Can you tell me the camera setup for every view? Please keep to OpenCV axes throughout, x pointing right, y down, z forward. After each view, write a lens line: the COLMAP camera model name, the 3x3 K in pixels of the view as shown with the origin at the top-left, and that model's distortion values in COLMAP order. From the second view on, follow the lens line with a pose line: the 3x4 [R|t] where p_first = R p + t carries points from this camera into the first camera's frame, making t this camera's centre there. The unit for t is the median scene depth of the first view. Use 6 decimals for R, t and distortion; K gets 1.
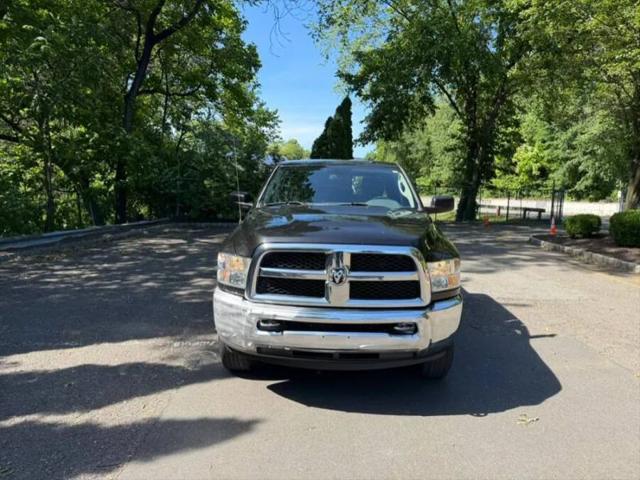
lens RADIAL K [[446.8, 0, 321.5], [0, 446.8, 244.0], [0, 0, 1]] dist [0.041222, -0.043808]
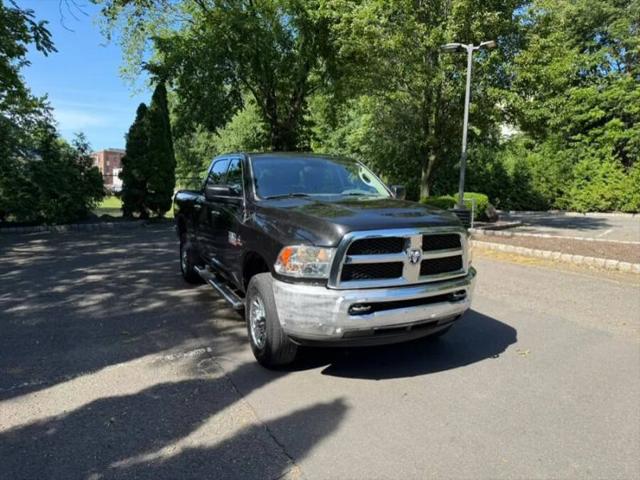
lens RADIAL K [[446.8, 0, 320.3], [0, 446.8, 239.6], [0, 0, 1]] dist [0.041222, -0.043808]
pose [[0.883293, -0.073420, 0.463037, -0.574459], [0.071936, 0.997190, 0.020891, -0.009839], [-0.463269, 0.014856, 0.886093, 0.087837]]
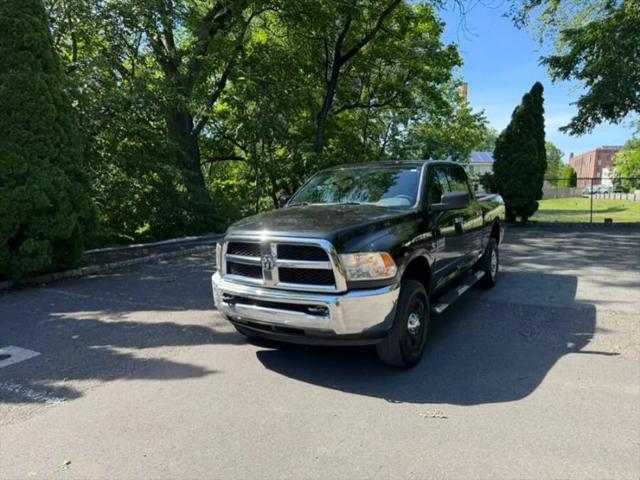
lens RADIAL K [[446.8, 0, 321.6], [0, 446.8, 244.2], [0, 0, 1]] dist [0.041222, -0.043808]
pose [[0.872623, 0.019844, -0.487990, 0.628604], [-0.022165, 0.999754, 0.001018, 0.014858], [0.487890, 0.009928, 0.872848, 0.002228]]
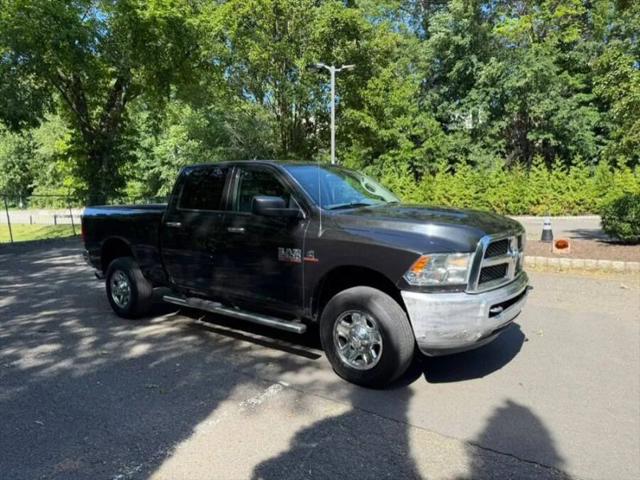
lens RADIAL K [[446.8, 0, 319.1], [0, 446.8, 239.9], [0, 0, 1]] dist [0.041222, -0.043808]
pose [[0.593114, -0.106068, 0.798101, -1.045190], [0.128221, 0.991076, 0.036426, -0.071854], [-0.794843, 0.080729, 0.601421, 0.560989]]
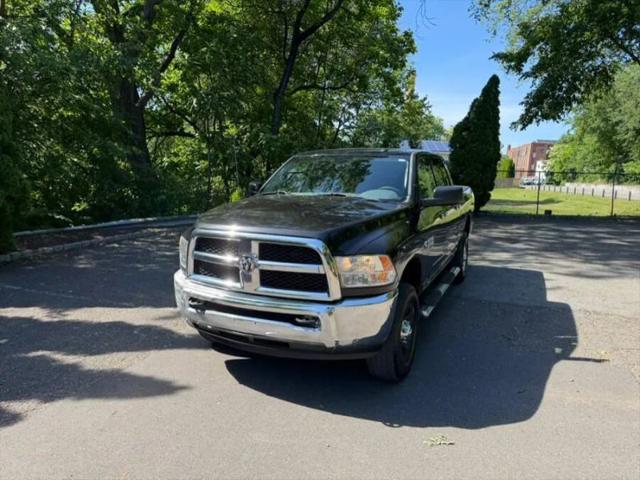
lens RADIAL K [[446.8, 0, 319.0], [0, 446.8, 239.3], [0, 0, 1]] dist [0.041222, -0.043808]
pose [[0.921397, 0.053083, -0.384981, 0.486771], [-0.046794, 0.998574, 0.025692, -0.015728], [0.385796, -0.005658, 0.922567, 0.083513]]
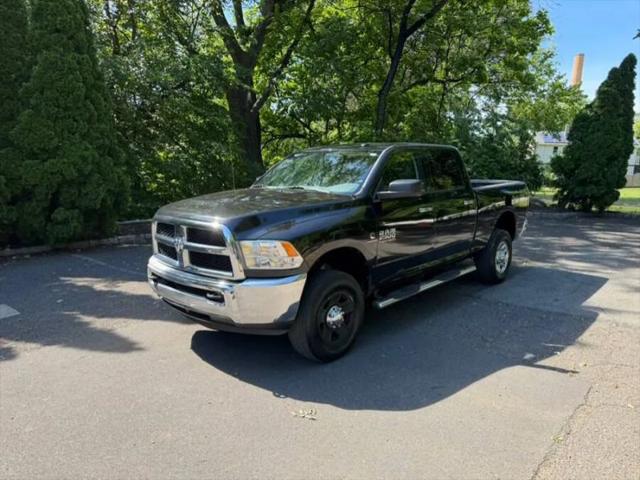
lens RADIAL K [[446.8, 0, 321.7], [0, 446.8, 244.8], [0, 0, 1]] dist [0.041222, -0.043808]
pose [[0.764318, 0.093767, -0.637986, 0.922909], [-0.072390, 0.995594, 0.059602, -0.023311], [0.640764, 0.000629, 0.767738, 0.253635]]
